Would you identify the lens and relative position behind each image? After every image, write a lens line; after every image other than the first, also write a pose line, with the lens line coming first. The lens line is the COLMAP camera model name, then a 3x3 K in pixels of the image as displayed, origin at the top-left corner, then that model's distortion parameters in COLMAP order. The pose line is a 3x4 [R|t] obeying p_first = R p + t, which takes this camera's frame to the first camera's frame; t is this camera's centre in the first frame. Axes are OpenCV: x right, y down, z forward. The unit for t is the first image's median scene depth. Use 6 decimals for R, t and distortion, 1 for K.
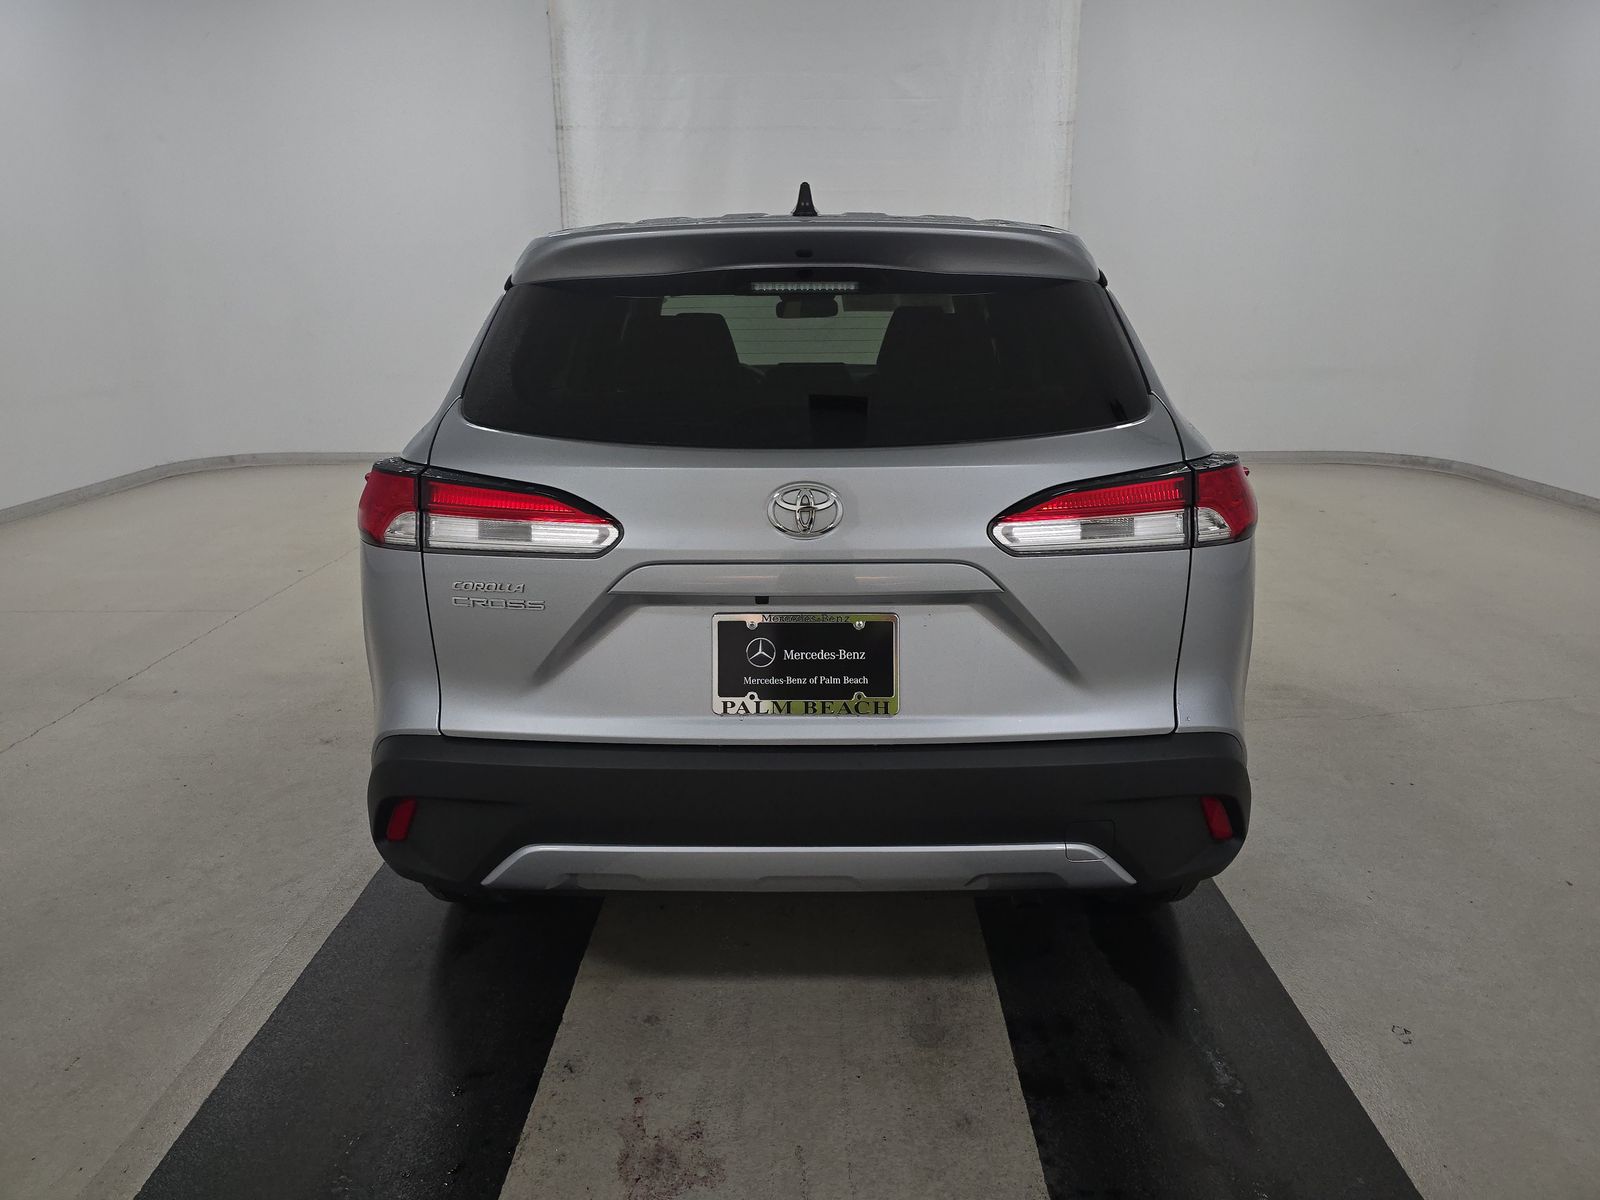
lens RADIAL K [[1090.0, 0, 800.0], [0, 1090.0, 600.0], [0, 0, 1]] dist [0.010134, -0.005201]
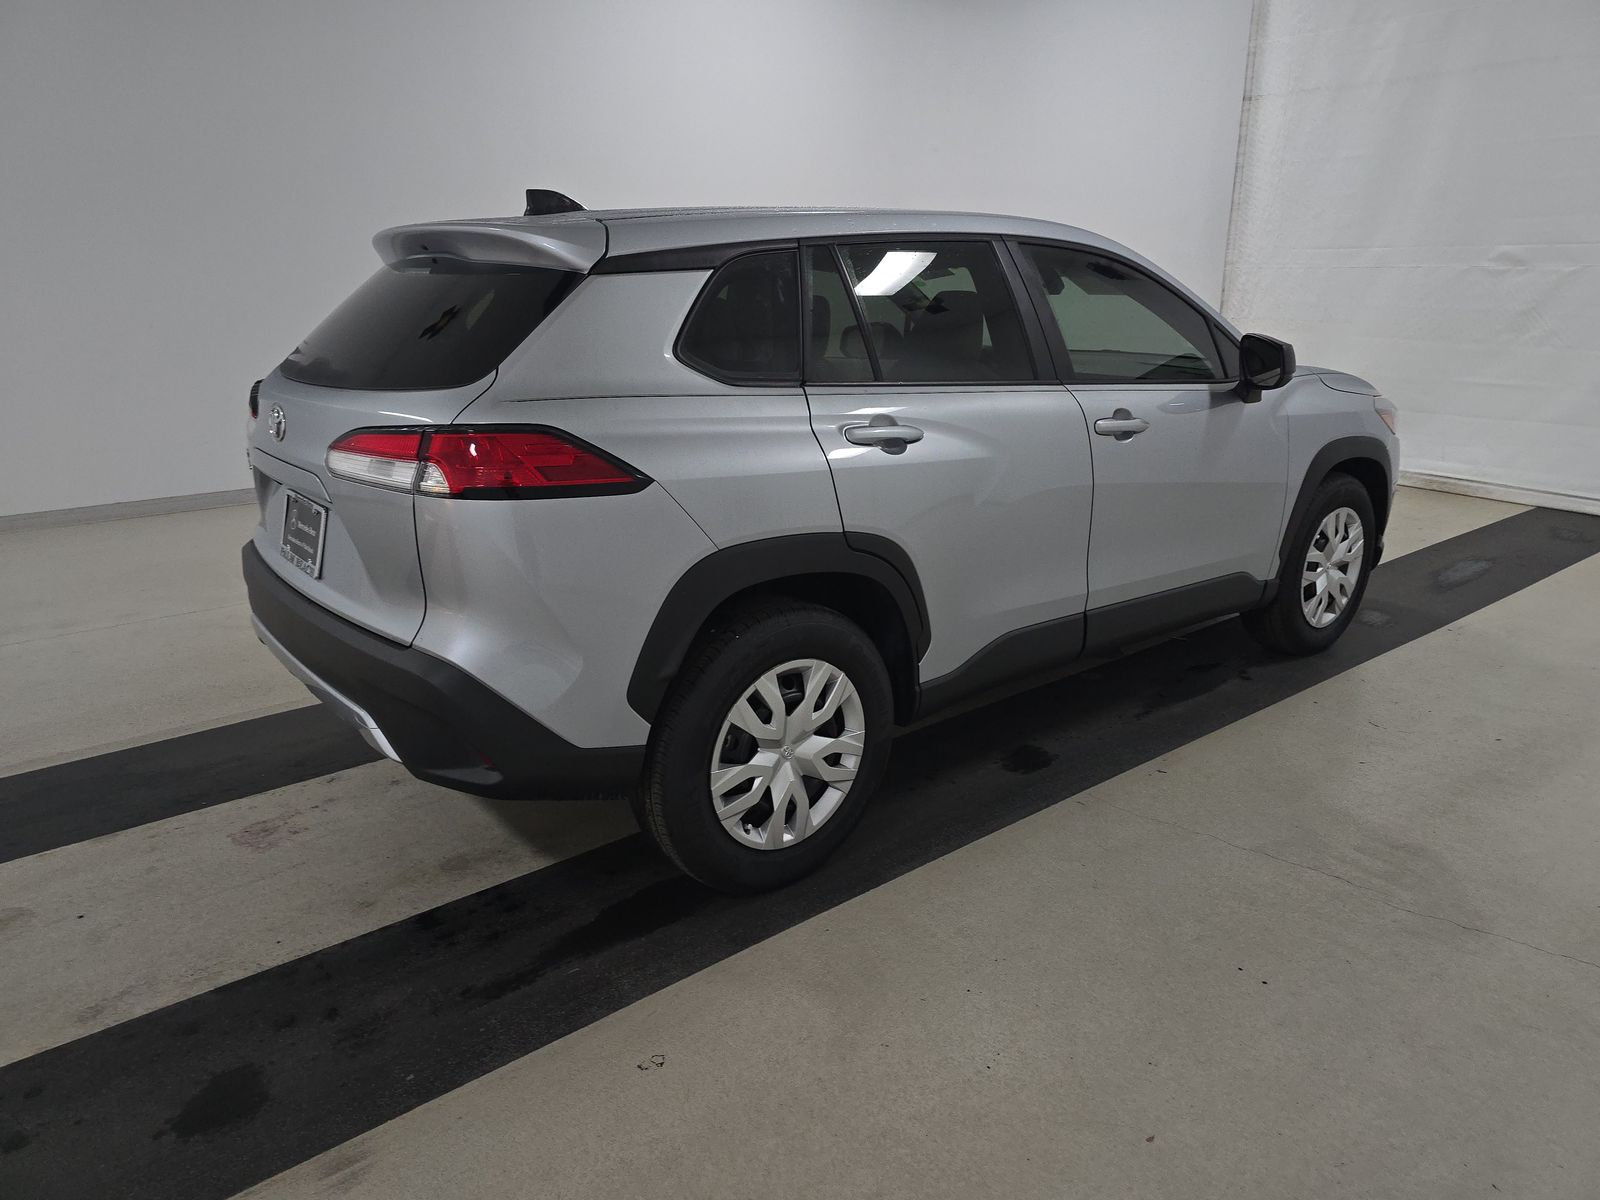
lens RADIAL K [[1080.2, 0, 793.3], [0, 1080.2, 593.2], [0, 0, 1]] dist [0.011974, -0.001981]
pose [[0.635527, 0.220211, -0.740008, 1.308325], [-0.208733, 0.971776, 0.109918, -0.137464], [0.743328, 0.084609, 0.663555, 0.455371]]
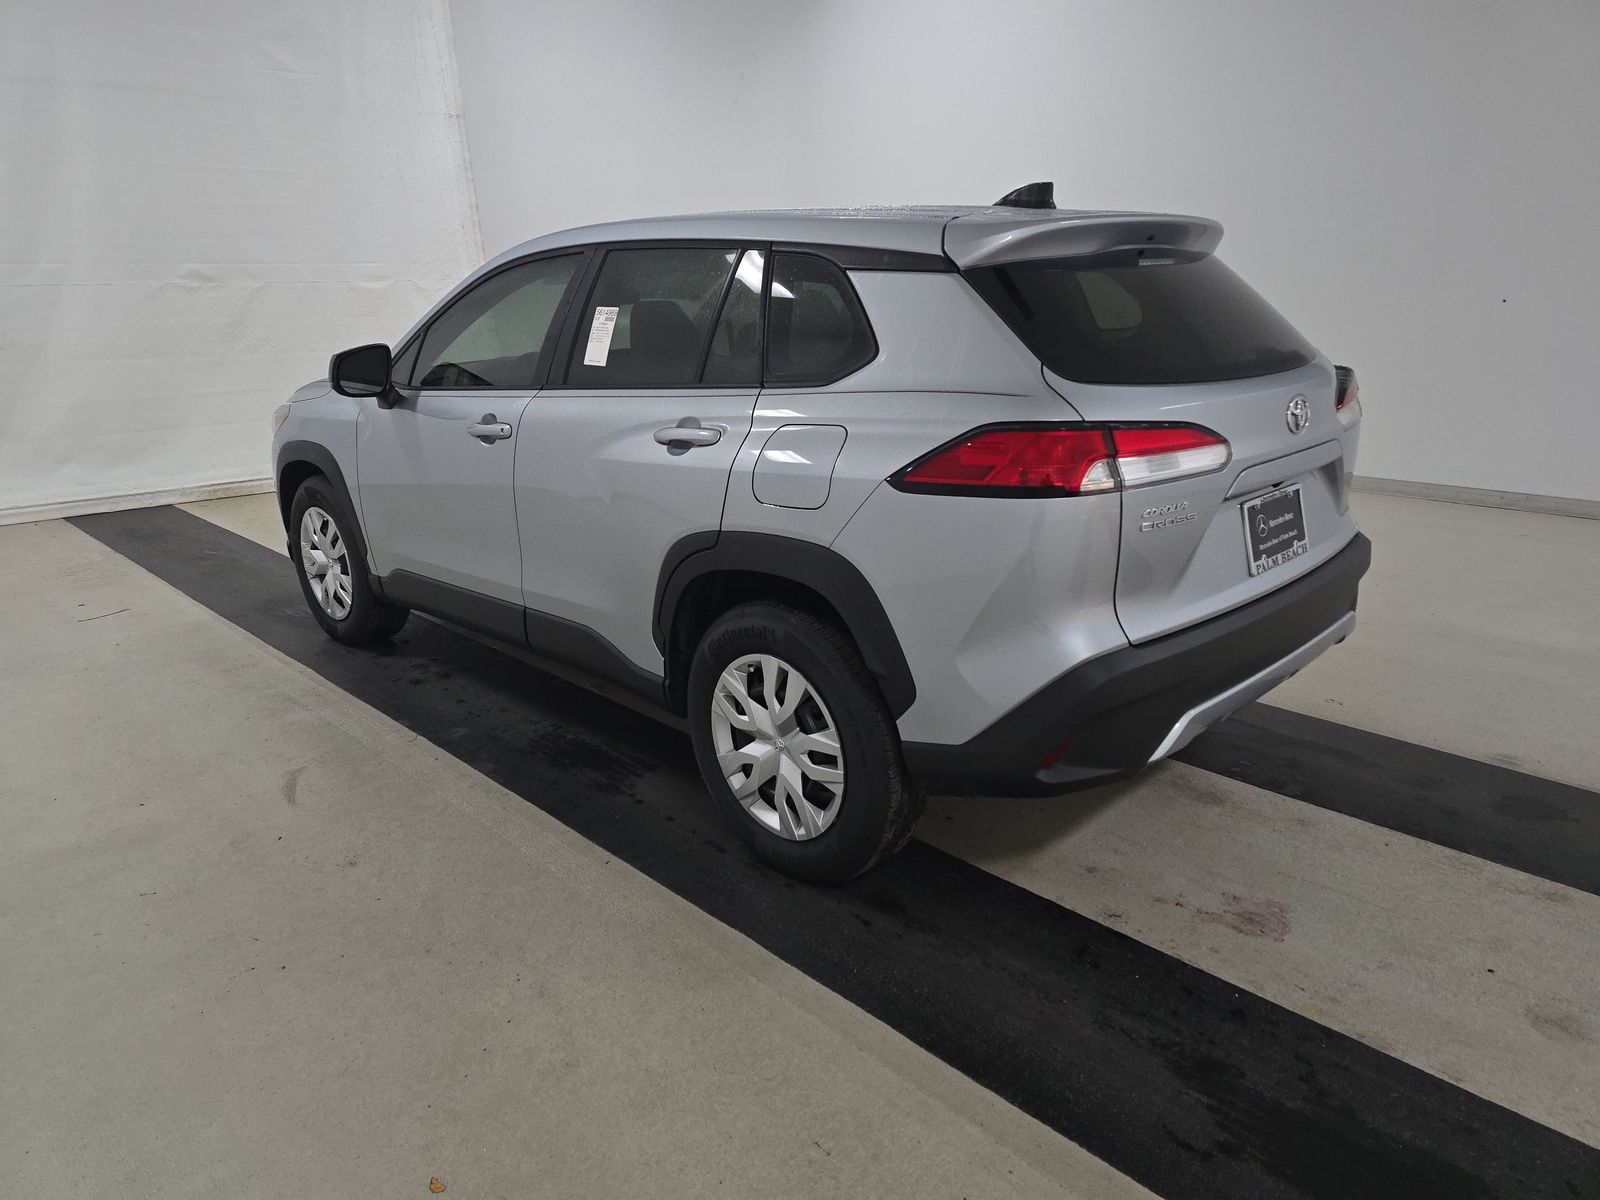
lens RADIAL K [[1071.4, 0, 802.2], [0, 1071.4, 606.4], [0, 0, 1]] dist [0.014563, -0.002646]
pose [[0.699066, -0.219559, 0.680515, -1.207898], [0.210869, 0.972670, 0.097202, -0.093660], [-0.683258, 0.075549, 0.726258, 0.355270]]
